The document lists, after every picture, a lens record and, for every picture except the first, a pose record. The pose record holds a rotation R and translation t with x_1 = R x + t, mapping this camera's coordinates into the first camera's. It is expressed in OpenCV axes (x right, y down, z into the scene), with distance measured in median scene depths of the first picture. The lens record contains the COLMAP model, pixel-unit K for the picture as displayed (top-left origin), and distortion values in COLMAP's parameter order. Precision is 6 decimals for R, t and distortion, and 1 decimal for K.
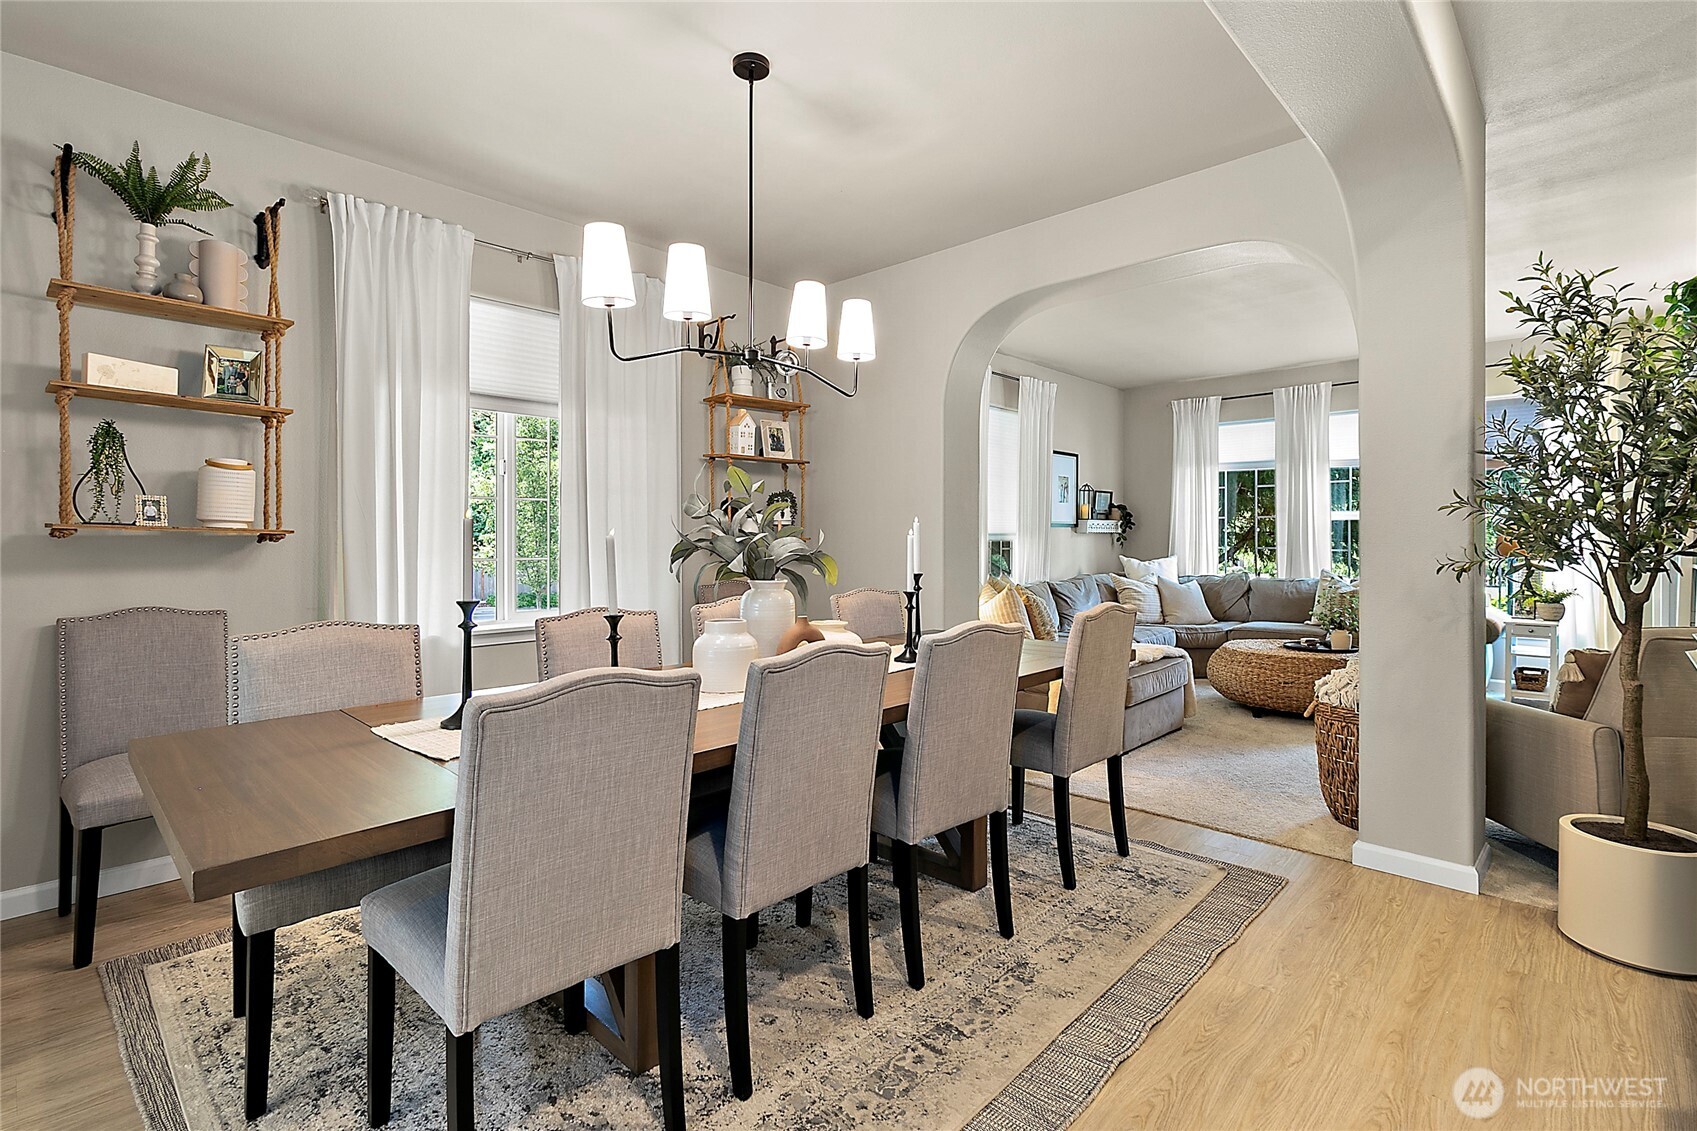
lens RADIAL K [[788.8, 0, 848.4], [0, 788.8, 556.4], [0, 0, 1]] dist [0.000725, 0.000962]
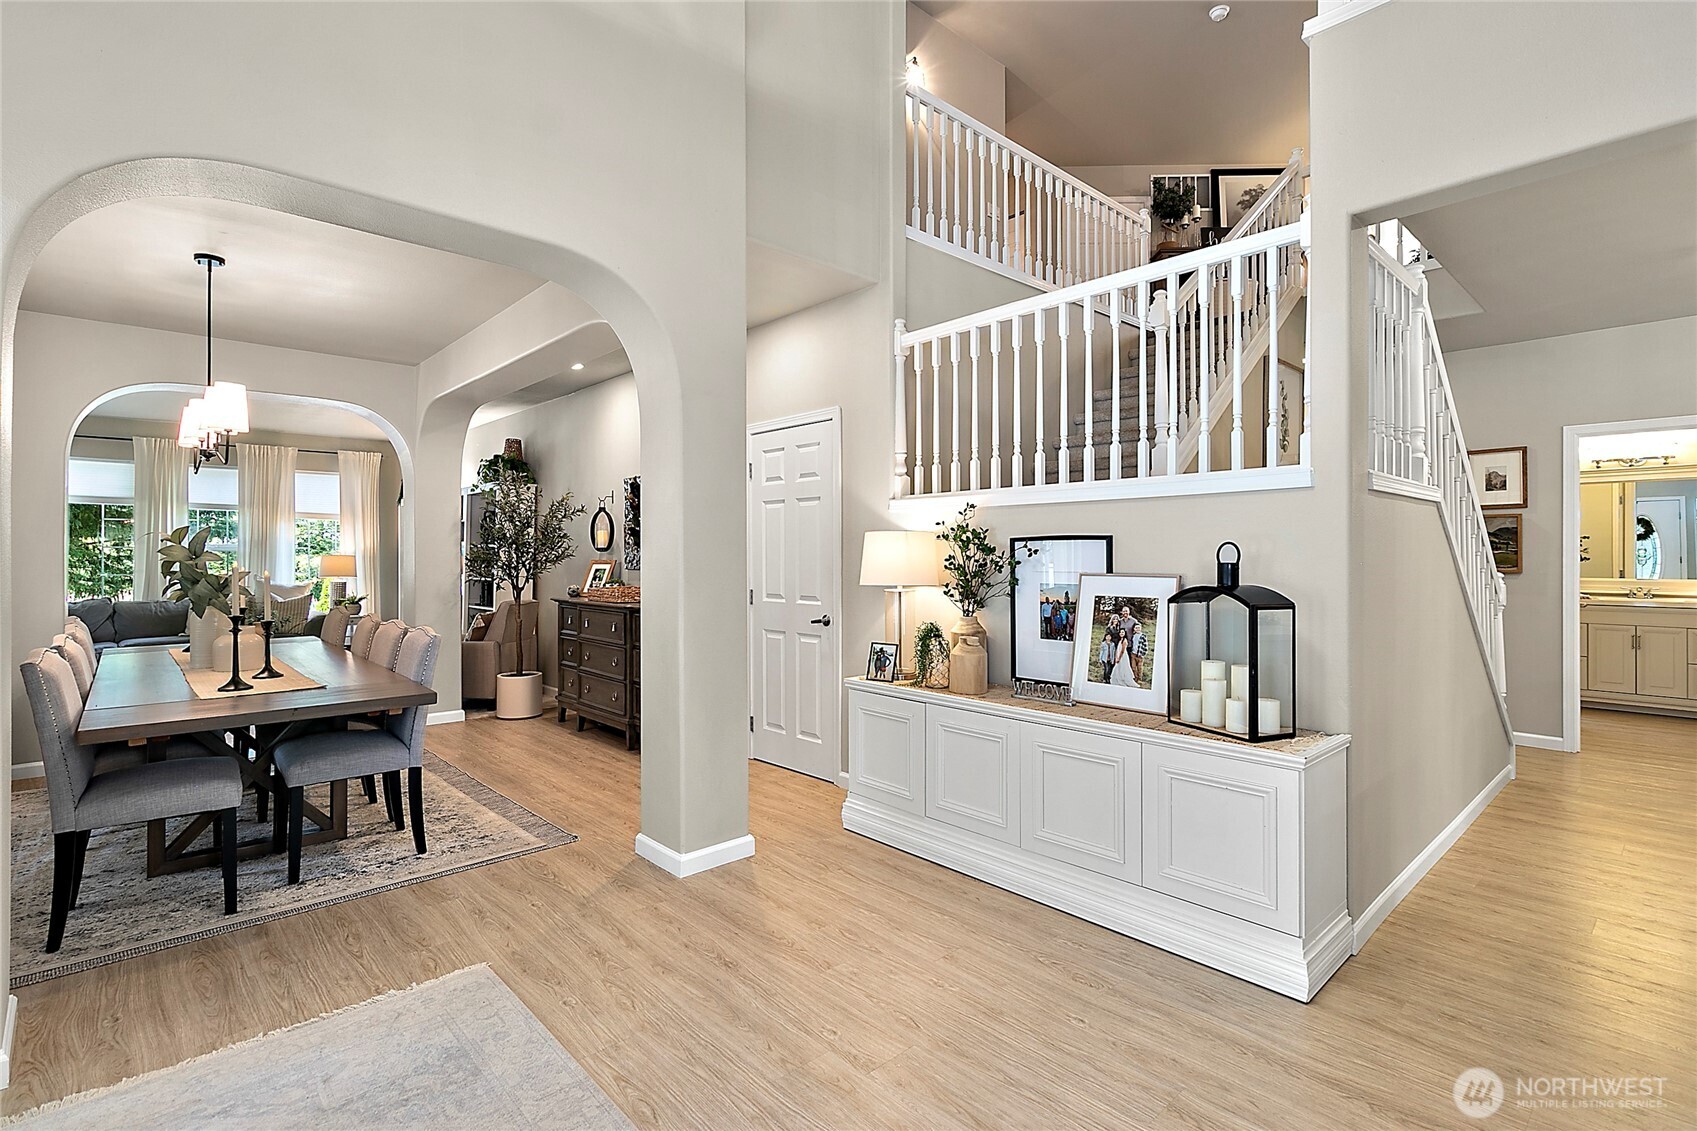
lens RADIAL K [[788.8, 0, 848.4], [0, 788.8, 556.4], [0, 0, 1]] dist [0.000725, 0.000962]
pose [[0.063642, 0.002854, 0.997969, -0.530201], [0.024032, 0.999702, -0.004391, -0.007145], [-0.997683, 0.024262, 0.063554, -0.105396]]
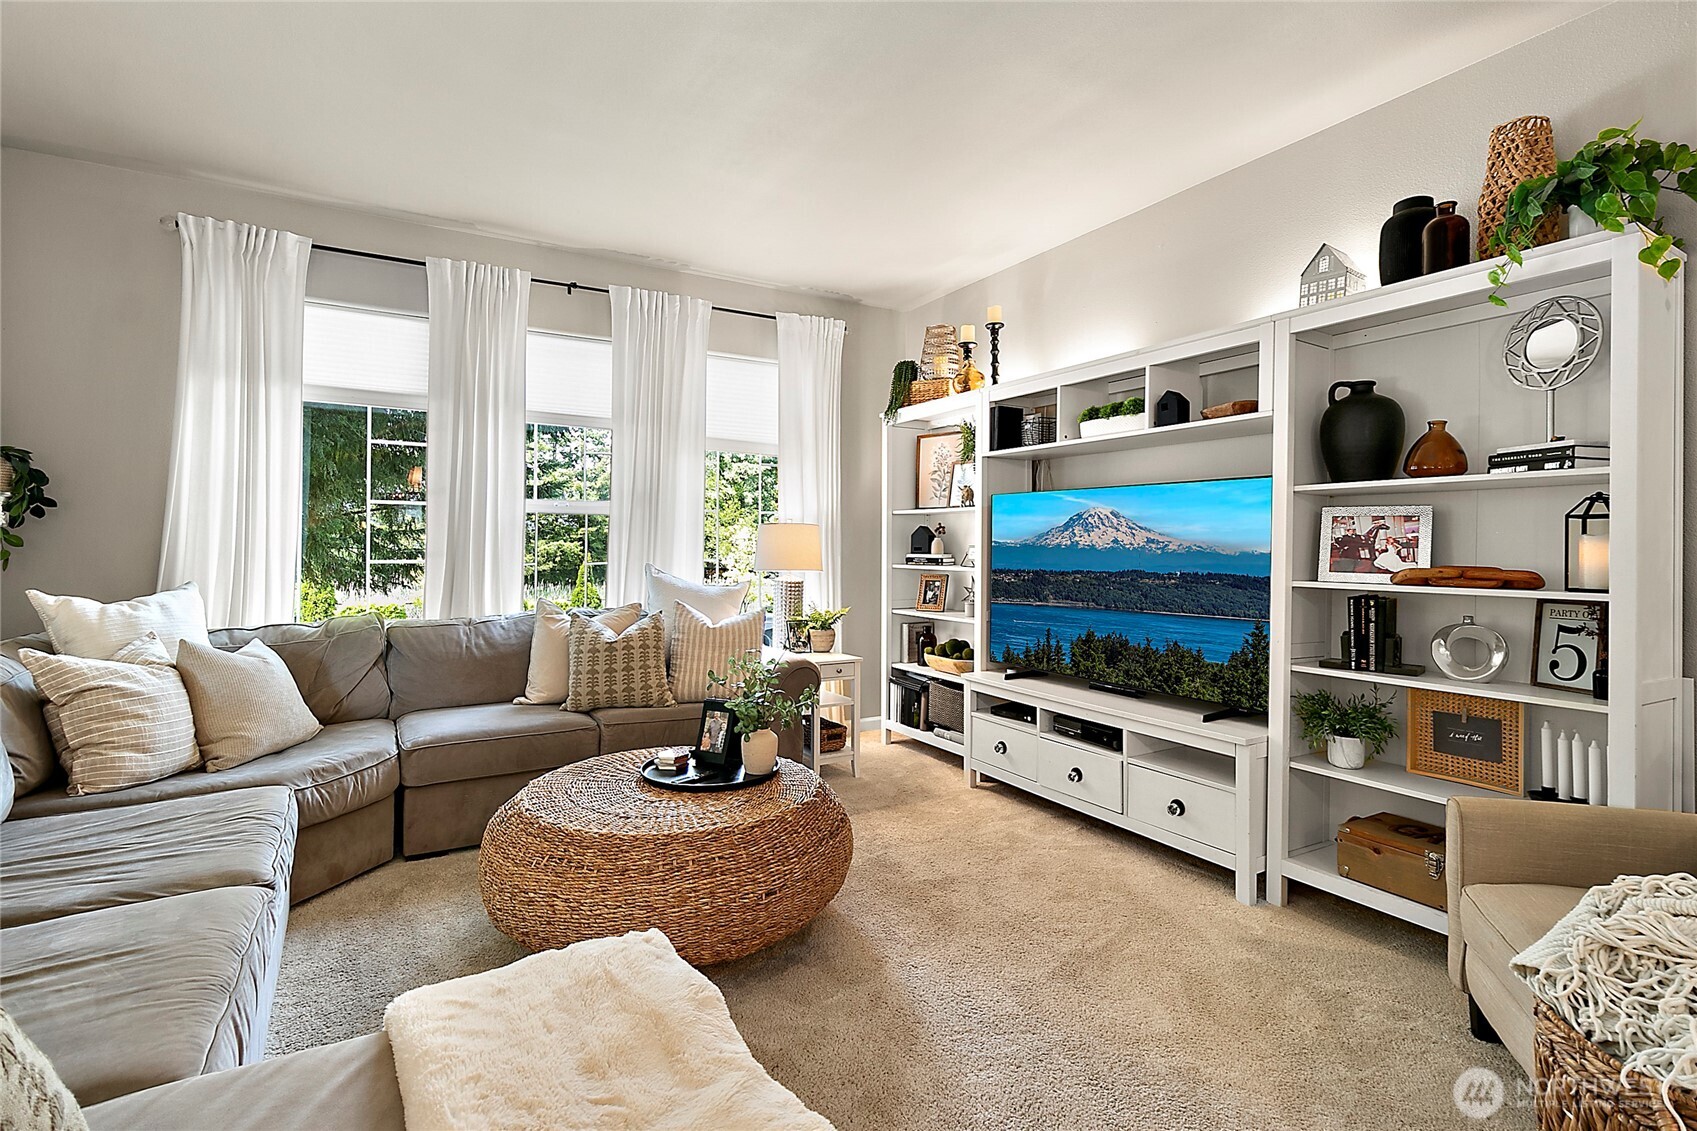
lens RADIAL K [[779.5, 0, 841.6], [0, 779.5, 540.6], [0, 0, 1]] dist [0.000638, 0.000270]
pose [[0.275885, 0.008698, 0.961151, 0.117730], [0.017330, 0.999752, -0.014022, -0.012792], [-0.961034, 0.020525, 0.275666, 0.585095]]
